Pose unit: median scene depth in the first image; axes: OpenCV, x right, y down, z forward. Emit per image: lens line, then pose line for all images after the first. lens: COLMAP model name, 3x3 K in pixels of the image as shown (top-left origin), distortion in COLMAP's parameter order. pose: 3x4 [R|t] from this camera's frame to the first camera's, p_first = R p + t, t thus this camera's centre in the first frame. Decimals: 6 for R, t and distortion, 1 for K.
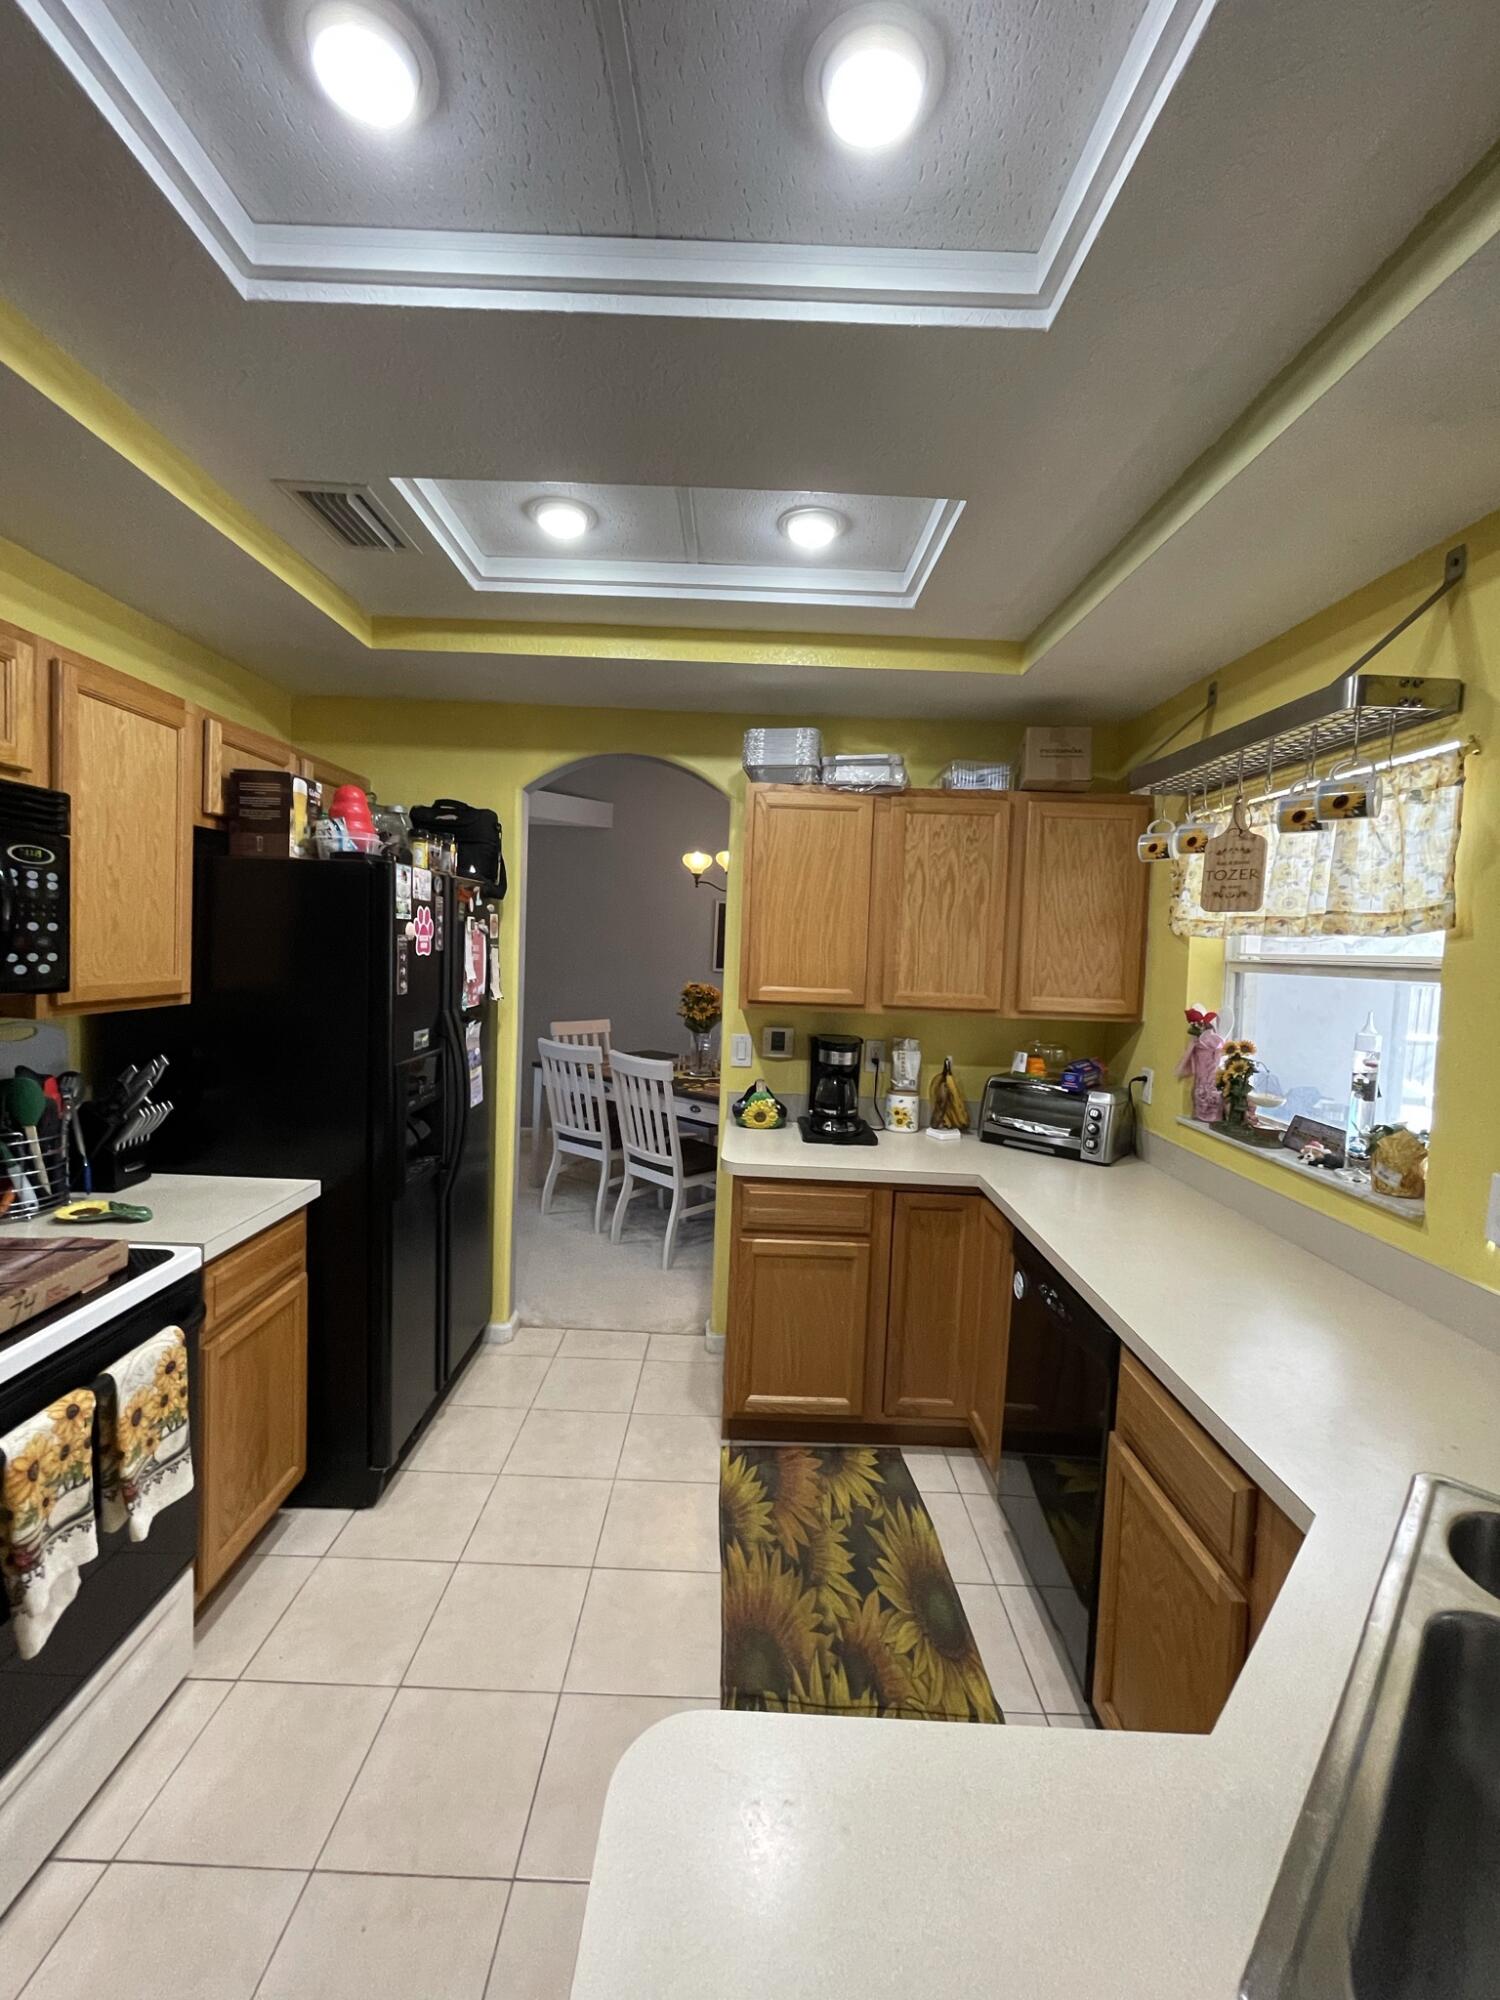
lens RADIAL K [[805.4, 0, 752.3], [0, 805.4, 983.7], [0, 0, 1]] dist [-0.001141, -0.000680]
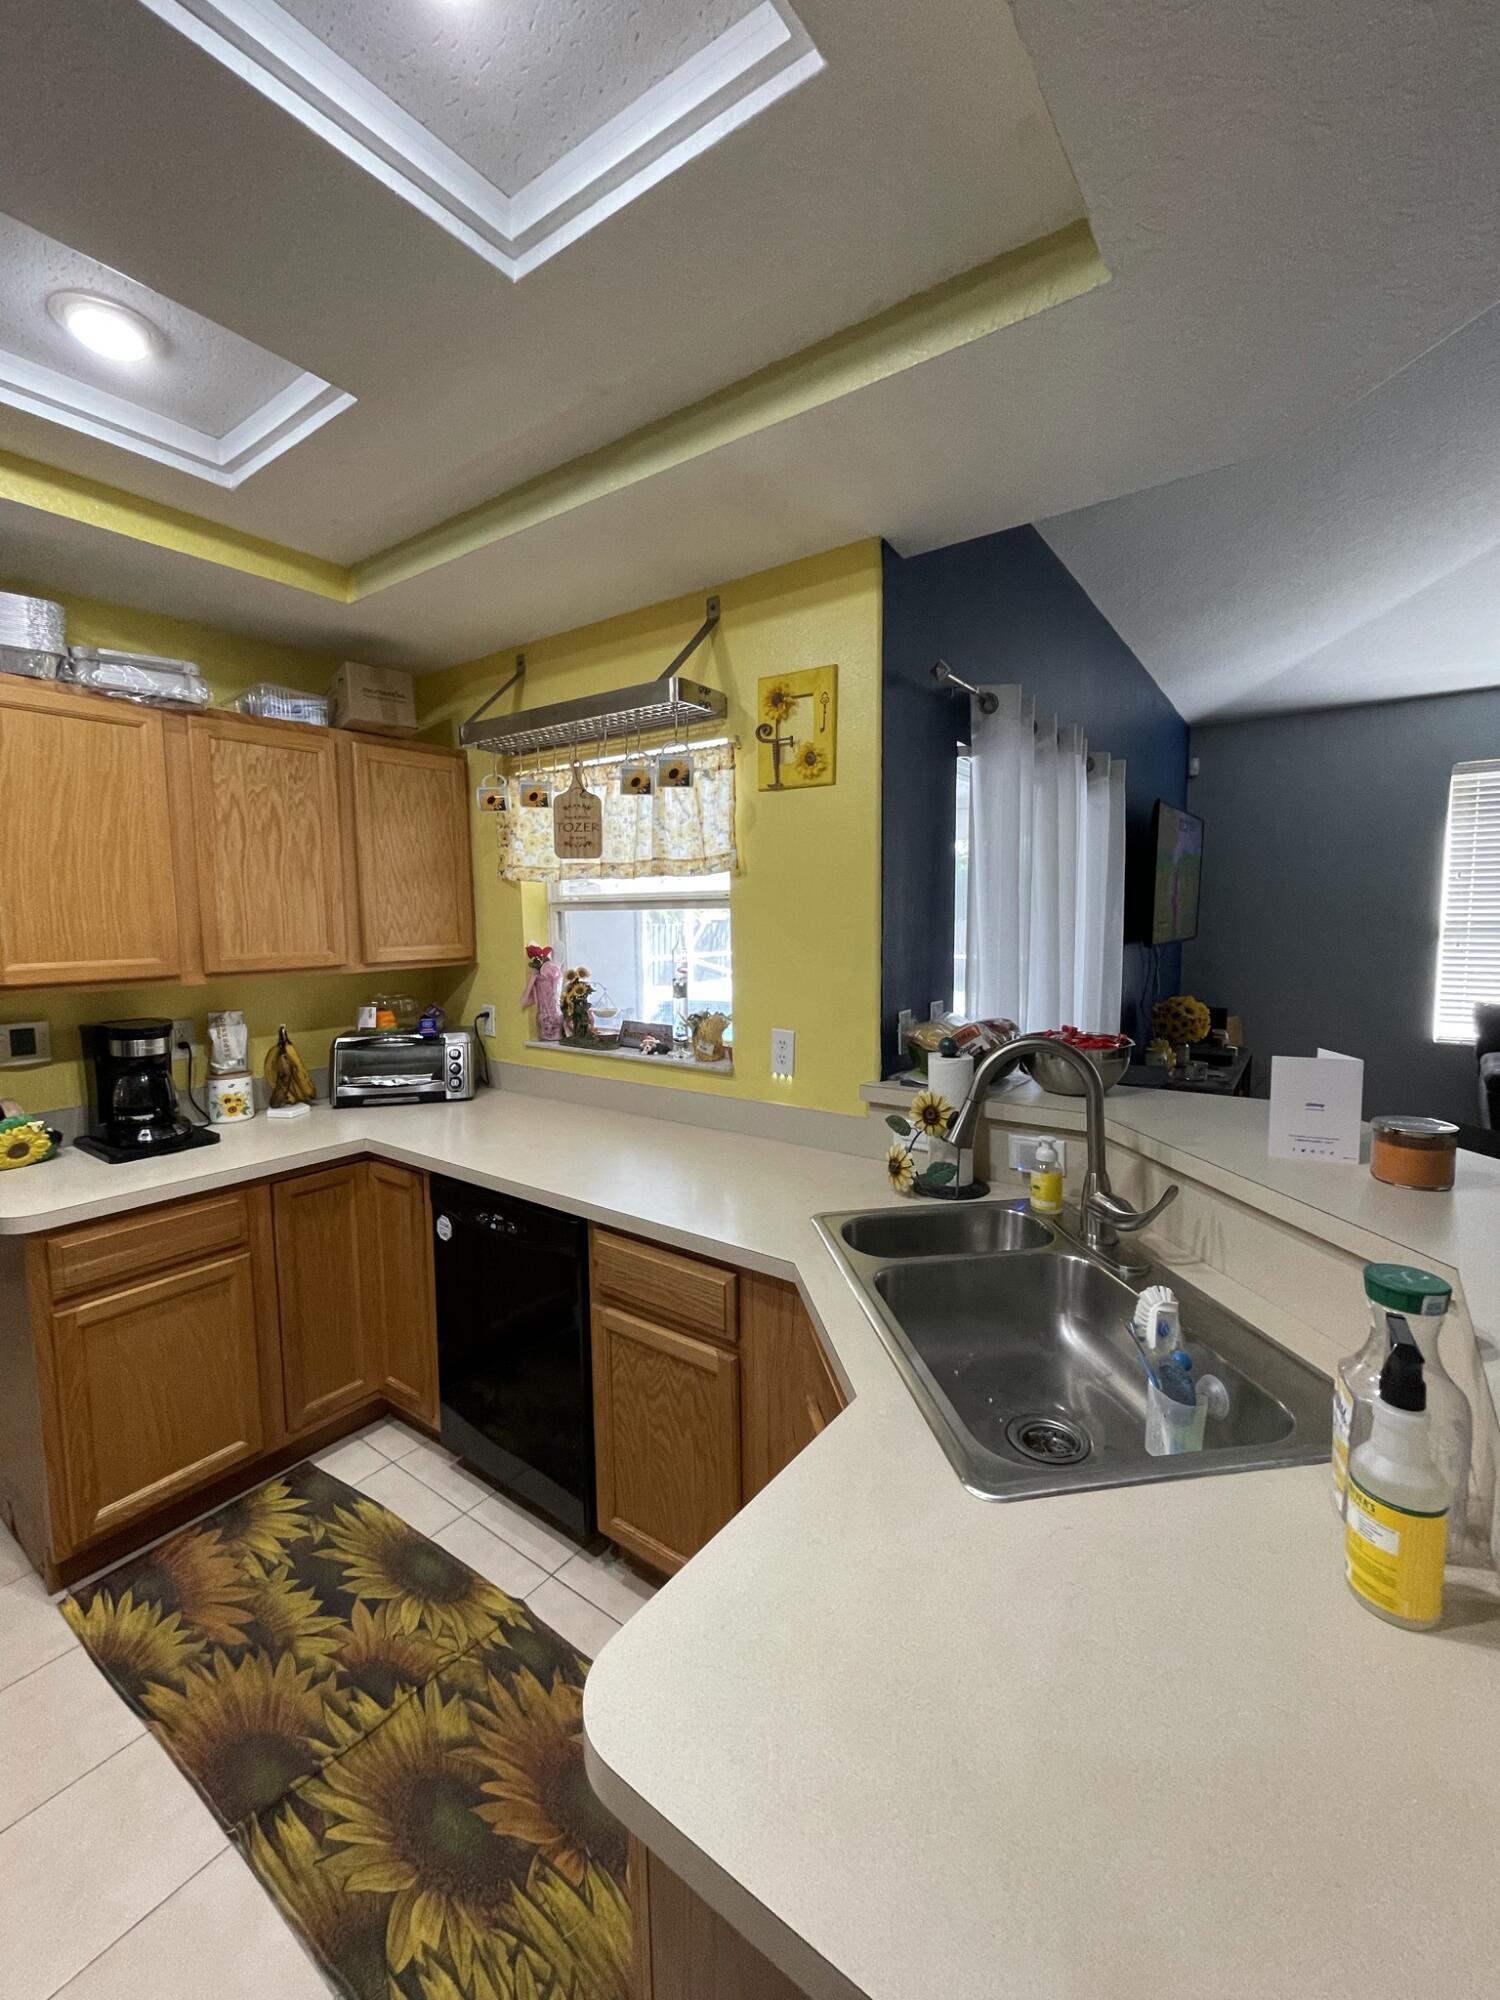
lens RADIAL K [[805.4, 0, 747.5], [0, 805.4, 983.6], [0, 0, 1]] dist [-0.001141, -0.000680]
pose [[0.589474, -0.117422, 0.799207, -0.188994], [0.074597, 0.993064, 0.090883, 0.004176], [-0.804335, 0.006046, 0.594145, 0.075383]]
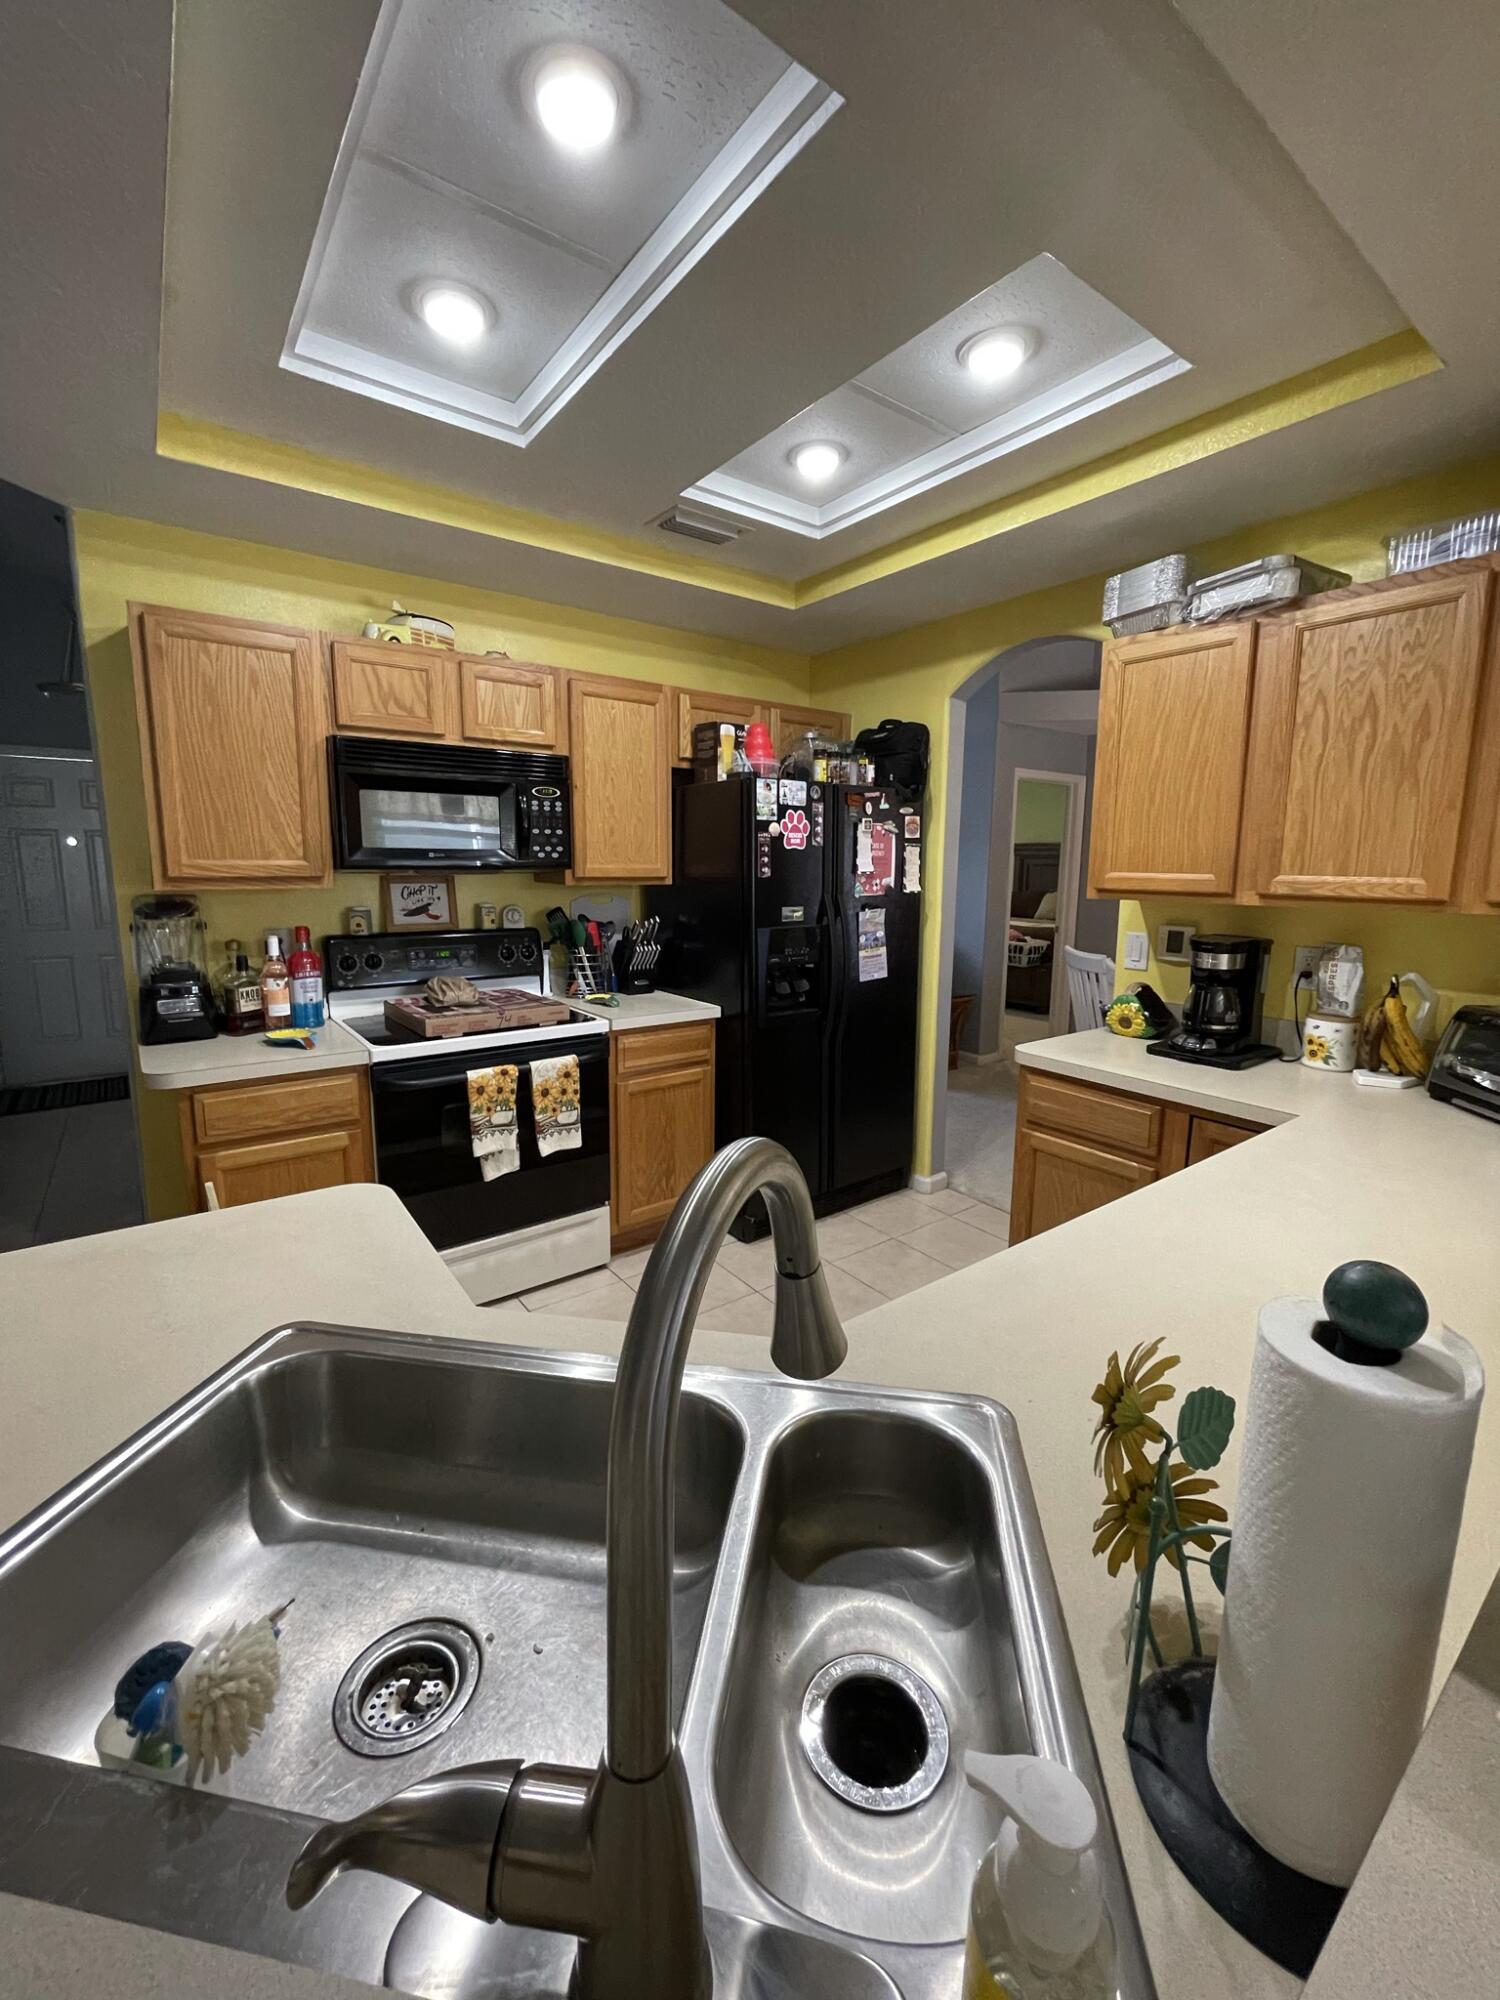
lens RADIAL K [[805.4, 0, 752.3], [0, 805.4, 982.6], [0, 0, 1]] dist [-0.001141, -0.000680]
pose [[0.597961, 0.086231, -0.796873, 0.554914], [-0.024233, 0.995686, 0.089562, 0.060524], [0.801158, -0.034244, 0.597472, 0.157589]]
